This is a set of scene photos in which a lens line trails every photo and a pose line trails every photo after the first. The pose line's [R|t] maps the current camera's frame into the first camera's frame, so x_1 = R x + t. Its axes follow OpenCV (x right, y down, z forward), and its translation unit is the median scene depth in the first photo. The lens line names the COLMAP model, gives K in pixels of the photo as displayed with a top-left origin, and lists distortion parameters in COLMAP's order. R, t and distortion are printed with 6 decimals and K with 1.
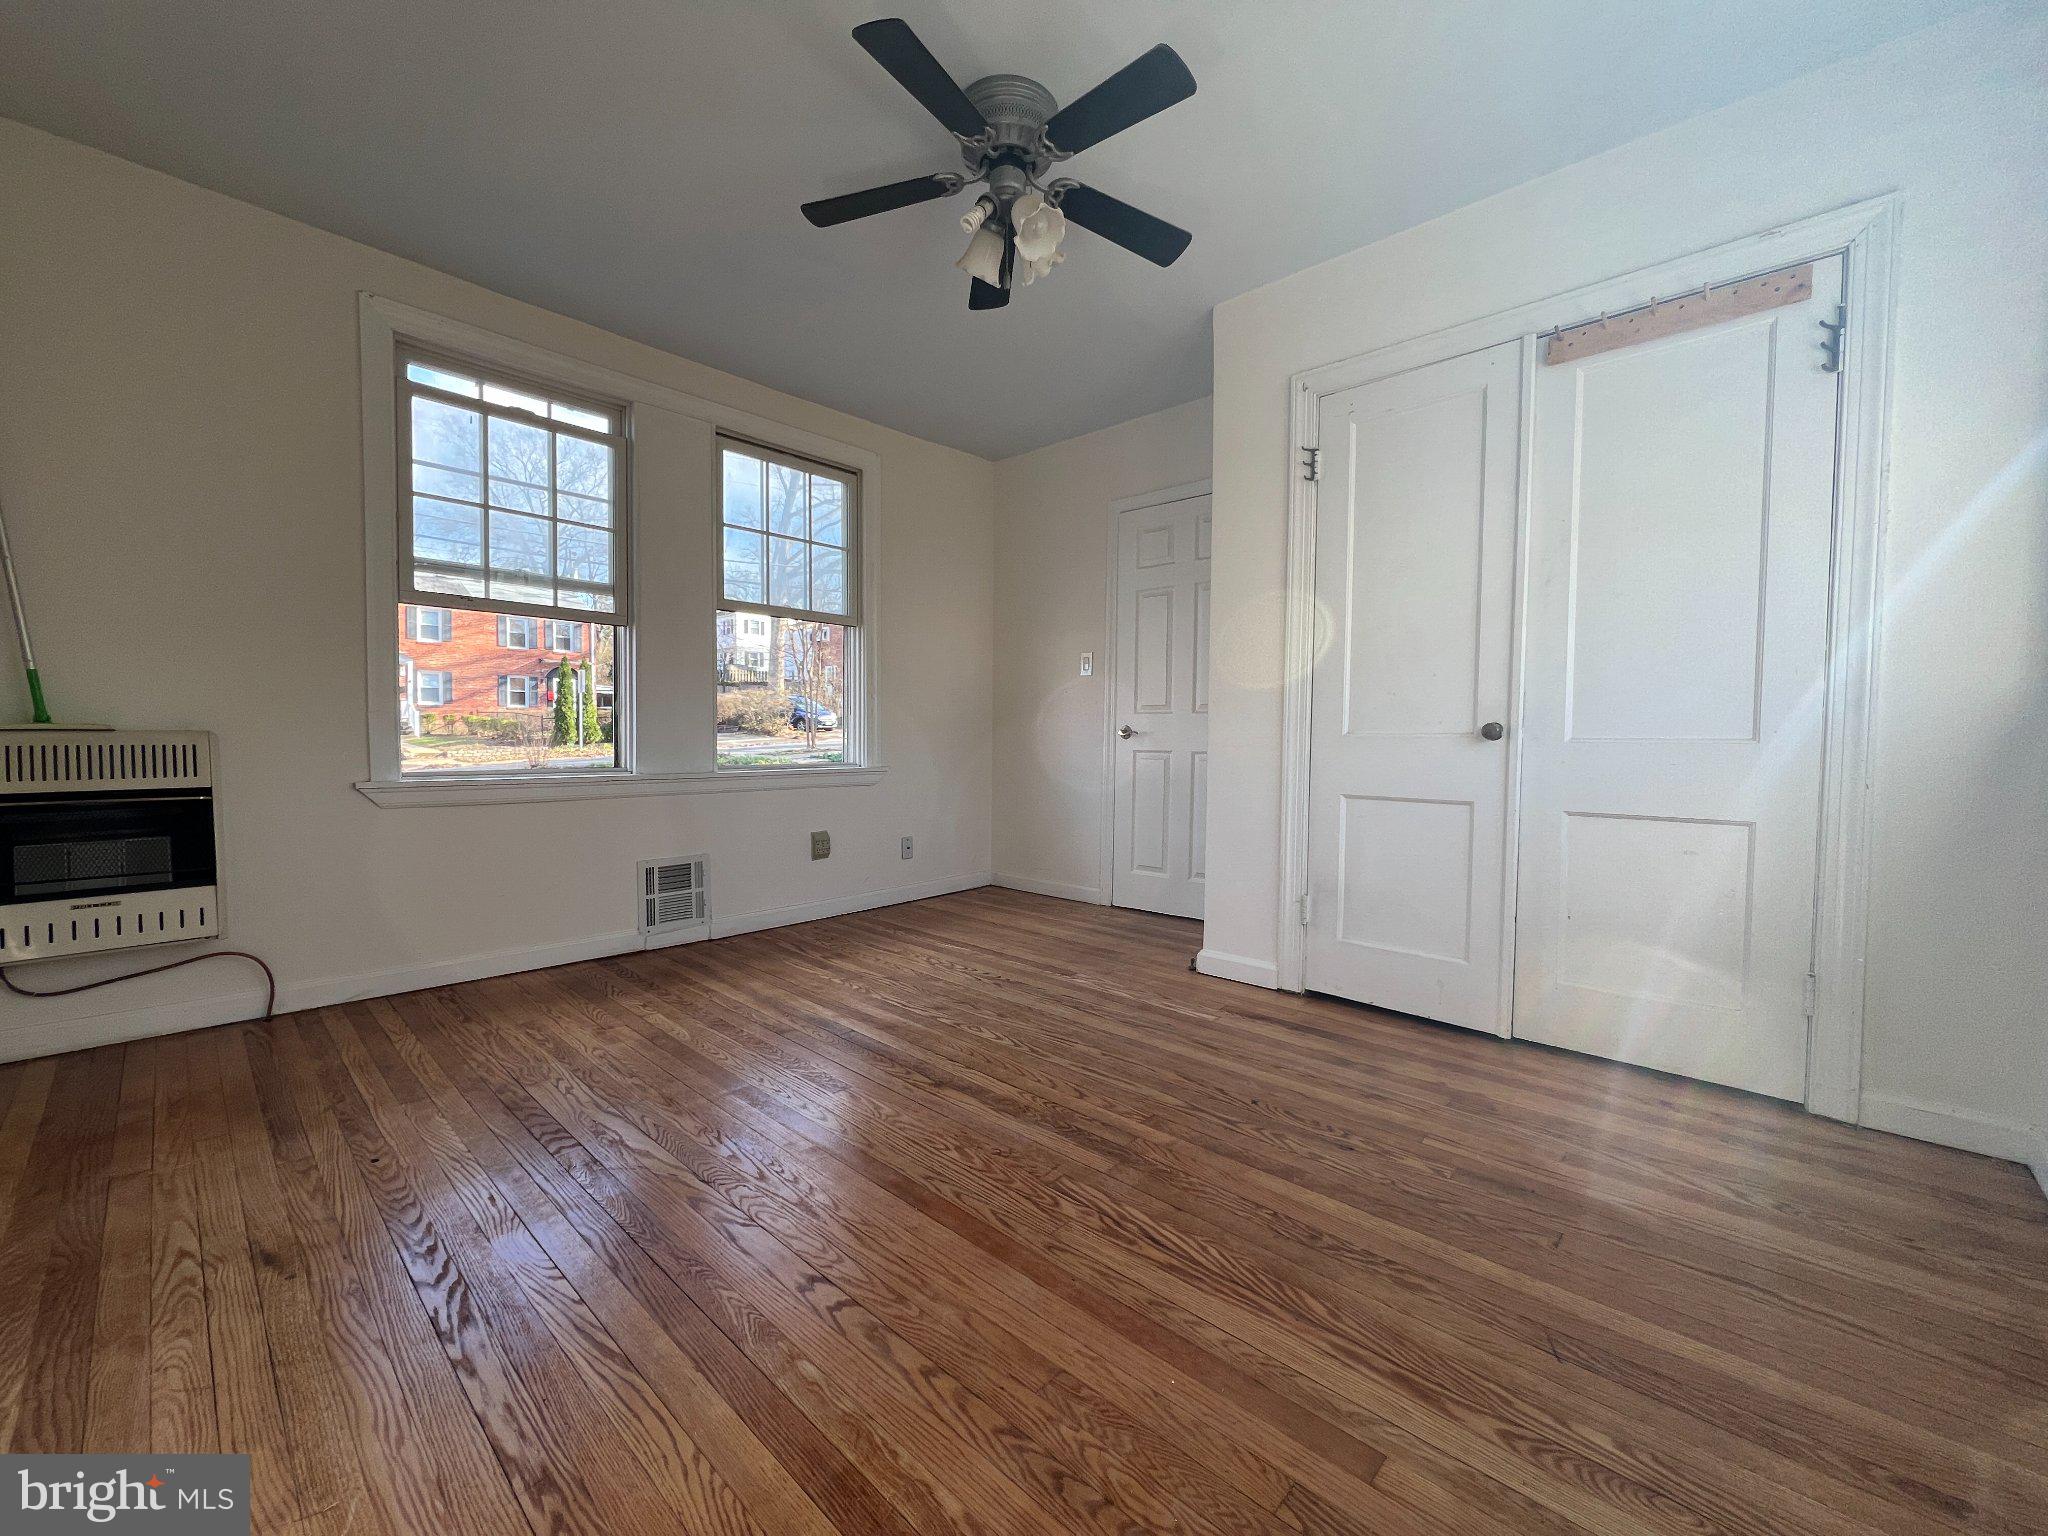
lens RADIAL K [[814.2, 0, 1023.9], [0, 814.2, 768.5], [0, 0, 1]] dist [0.000613, 0.000354]
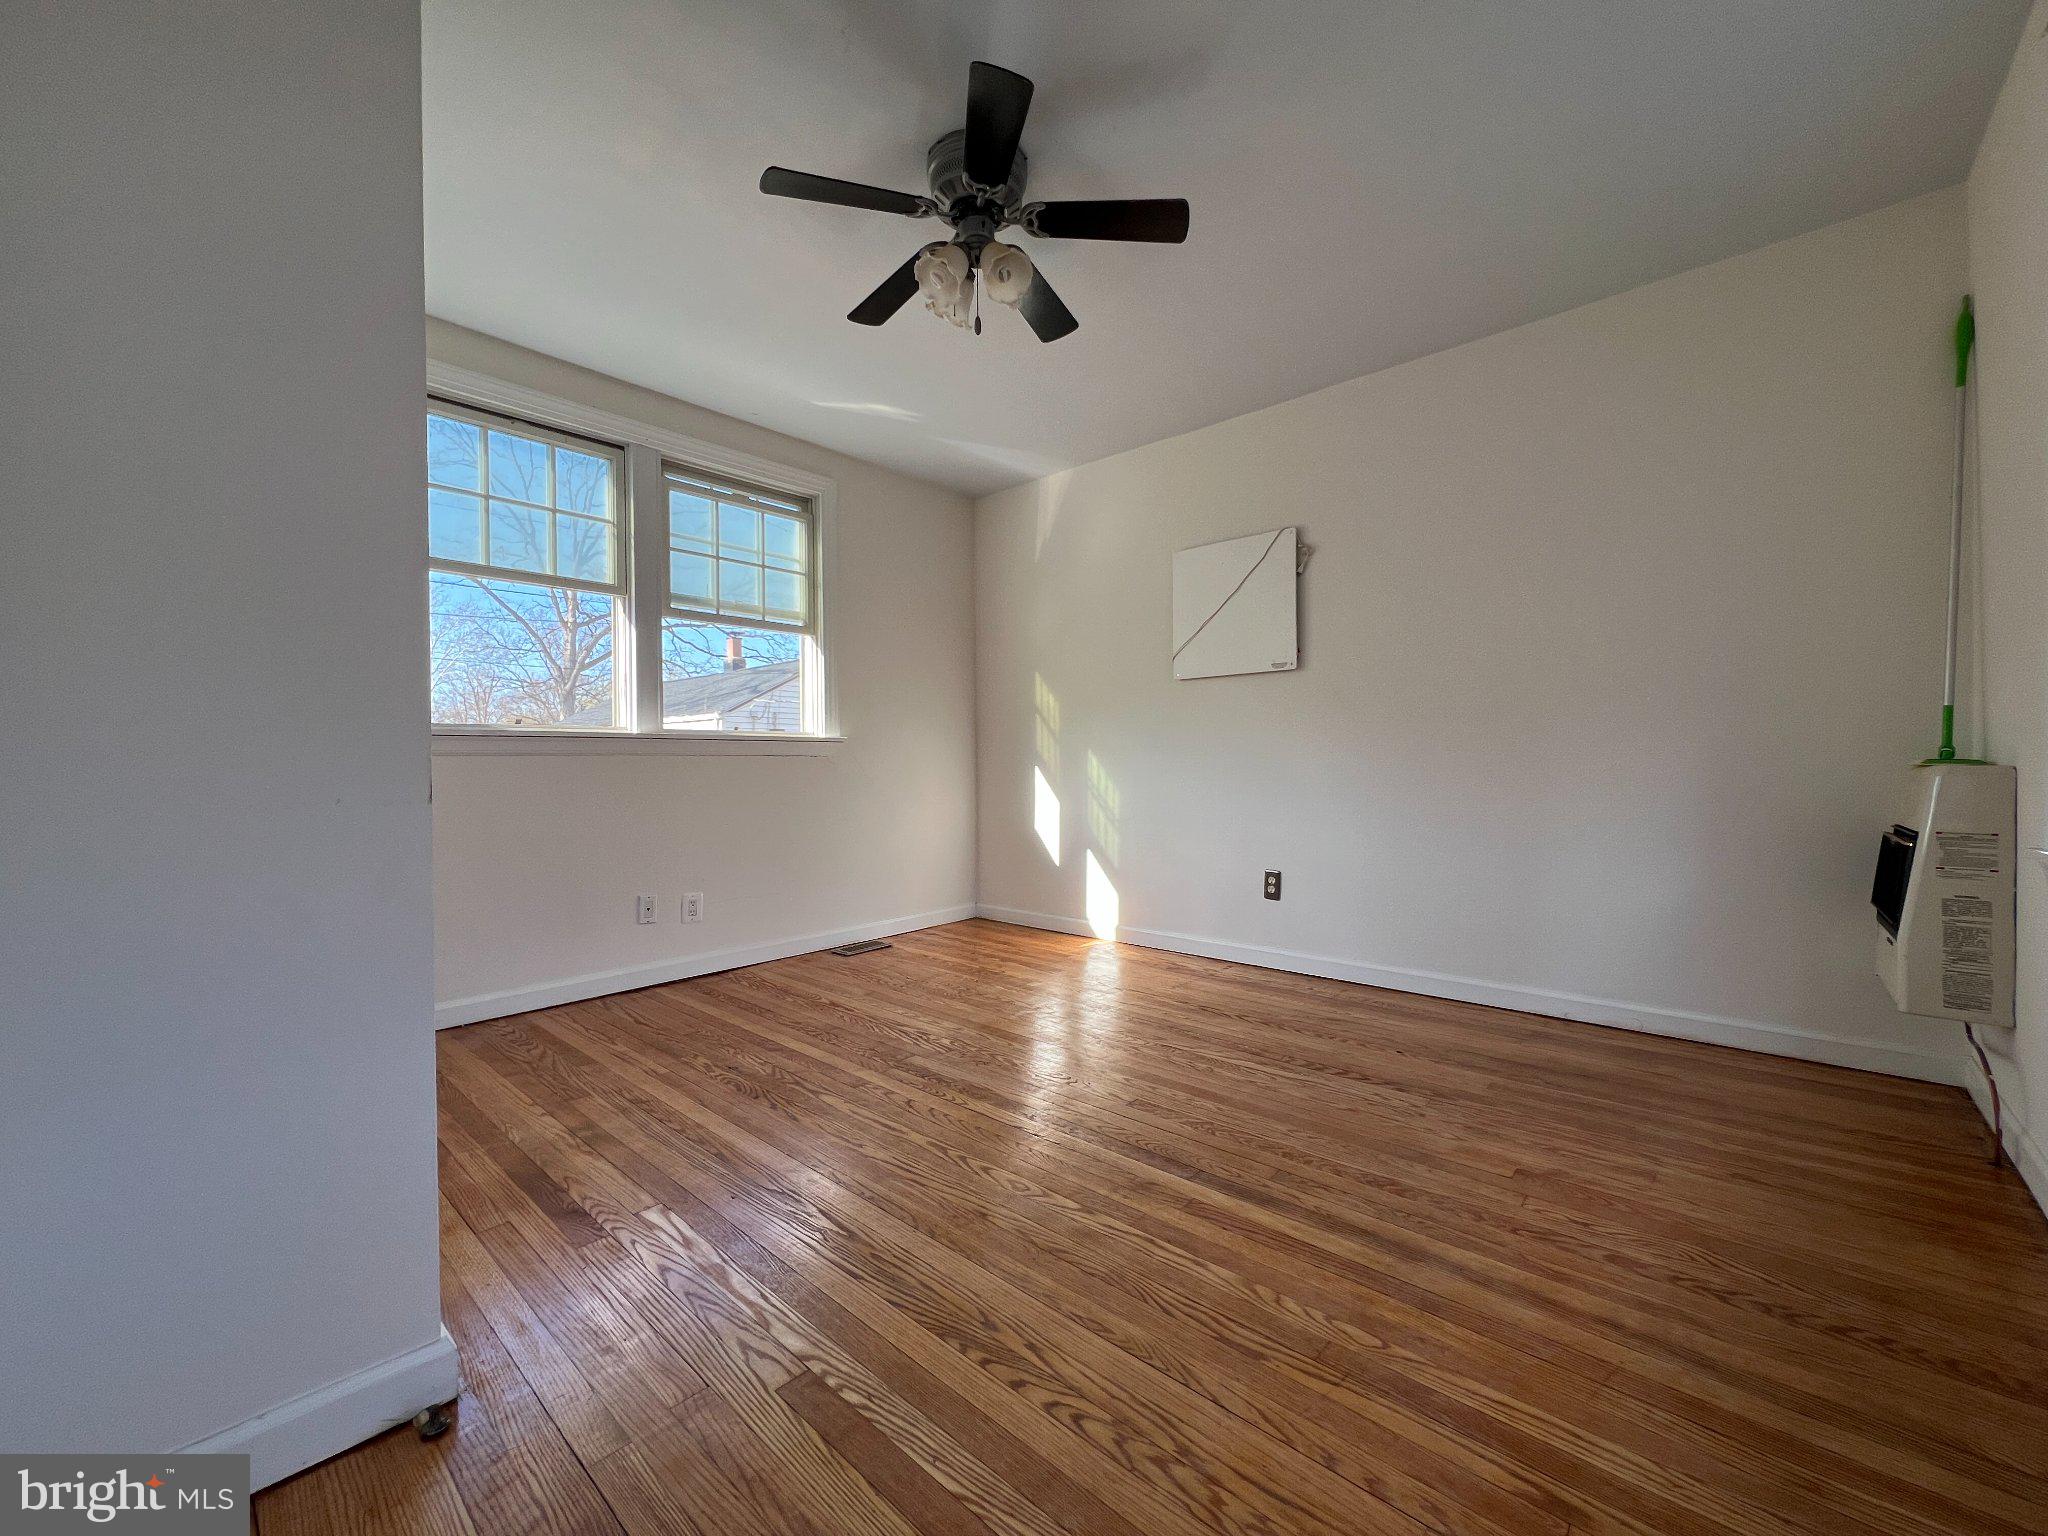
lens RADIAL K [[814.2, 0, 1028.3], [0, 814.2, 771.3], [0, 0, 1]] dist [0.000613, 0.000354]
pose [[-0.999774, -0.002710, -0.021078, -0.059717], [-0.003591, 0.999117, 0.041851, -0.077488], [0.020946, 0.041918, -0.998901, 1.944443]]
